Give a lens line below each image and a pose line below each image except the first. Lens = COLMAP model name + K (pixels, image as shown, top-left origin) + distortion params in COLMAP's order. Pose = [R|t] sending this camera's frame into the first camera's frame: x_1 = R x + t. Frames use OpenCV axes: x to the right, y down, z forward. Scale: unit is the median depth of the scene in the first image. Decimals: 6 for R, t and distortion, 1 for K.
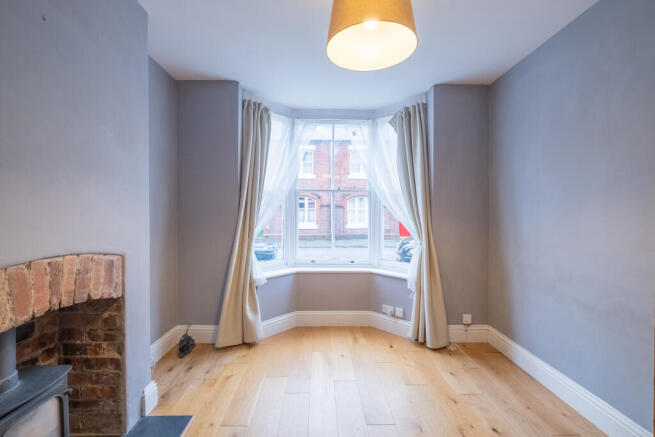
lens RADIAL K [[285.6, 0, 326.9], [0, 285.6, 214.7], [0, 0, 1]] dist [0.002739, -0.003026]
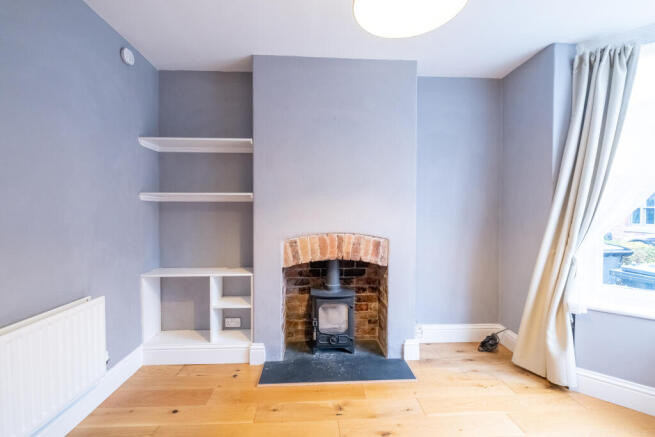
lens RADIAL K [[285.6, 0, 327.4], [0, 285.6, 214.1], [0, 0, 1]] dist [0.002739, -0.003026]
pose [[0.034906, 0.007690, -0.999361, 0.472365], [-0.008100, 0.999940, 0.007412, 0.000404], [0.999358, 0.007836, 0.034966, 0.378572]]
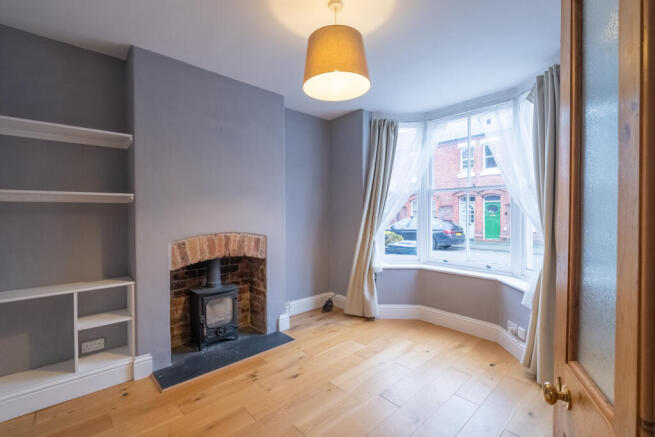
lens RADIAL K [[285.6, 0, 326.0], [0, 285.6, 214.1], [0, 0, 1]] dist [0.002739, -0.003026]
pose [[0.660631, -0.005874, -0.750687, 0.554650], [0.002809, 0.999982, -0.005353, 0.007052], [0.750705, 0.001427, 0.660636, 0.048411]]
